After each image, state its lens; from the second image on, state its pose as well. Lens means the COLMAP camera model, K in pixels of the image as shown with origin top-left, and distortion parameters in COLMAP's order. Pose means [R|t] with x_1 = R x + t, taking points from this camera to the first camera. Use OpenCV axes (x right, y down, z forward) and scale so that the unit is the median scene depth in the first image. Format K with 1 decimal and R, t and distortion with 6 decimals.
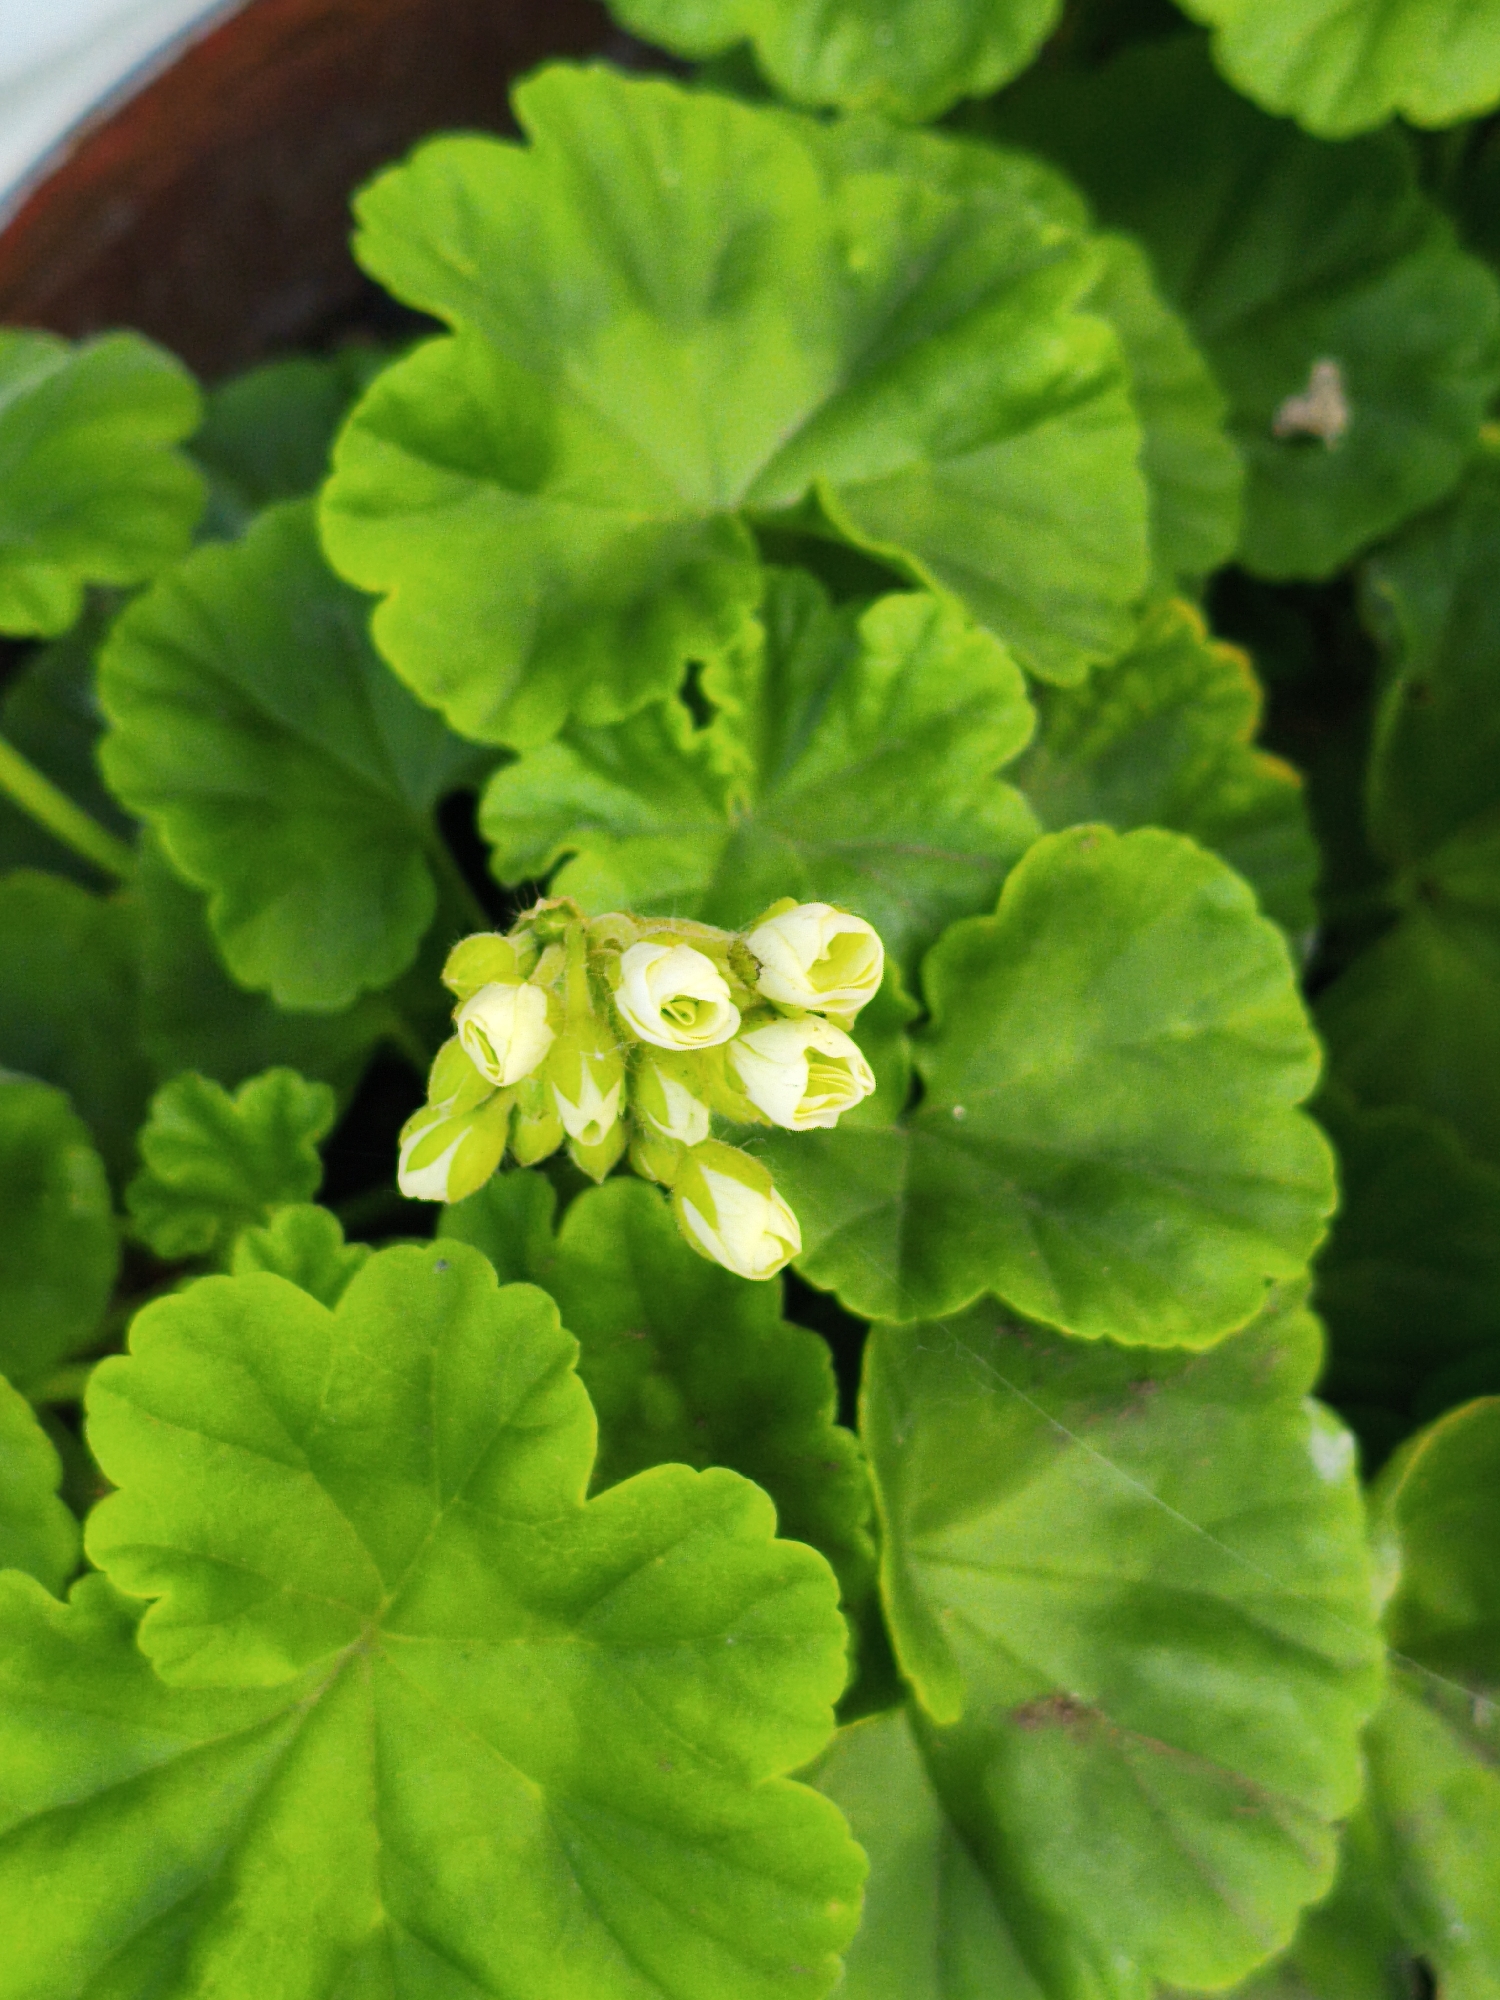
lens RADIAL K [[4002.1, 0, 750.0], [0, 4002.1, 1000.0], [0, 0, 1]] dist [0.178676, -0.345008]
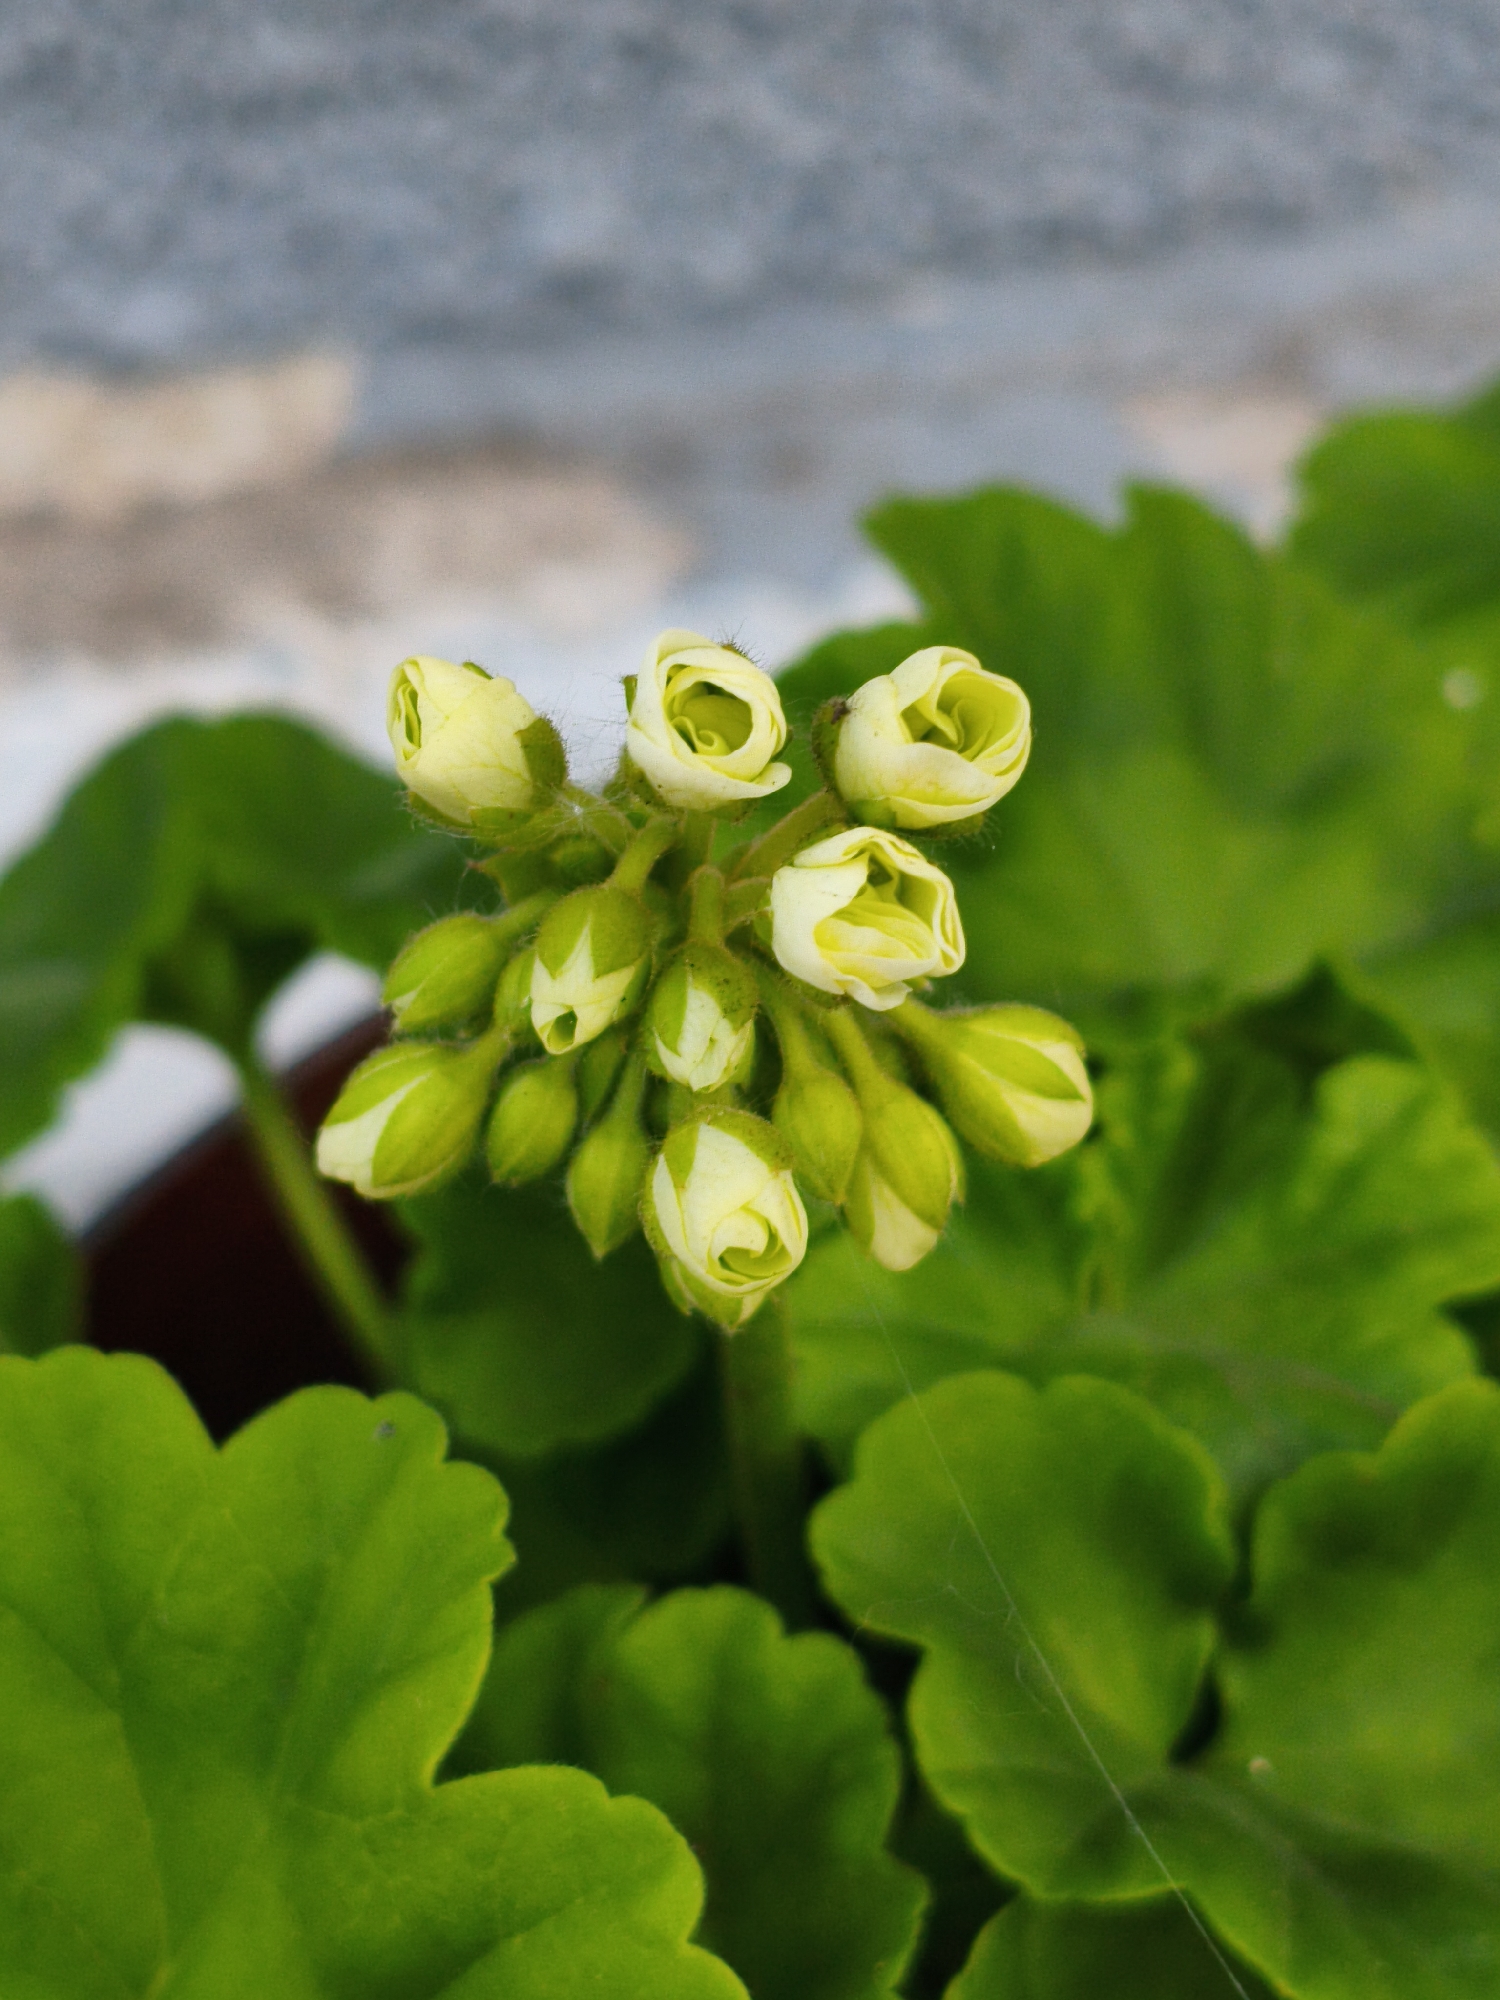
lens RADIAL K [[4002.1, 0, 750.0], [0, 4002.1, 1000.0], [0, 0, 1]] dist [0.178676, -0.345008]
pose [[0.930274, 0.262864, -0.255918, 0.134807], [-0.339745, 0.880501, -0.330593, 0.204233], [0.138435, 0.394489, 0.908413, 0.355928]]
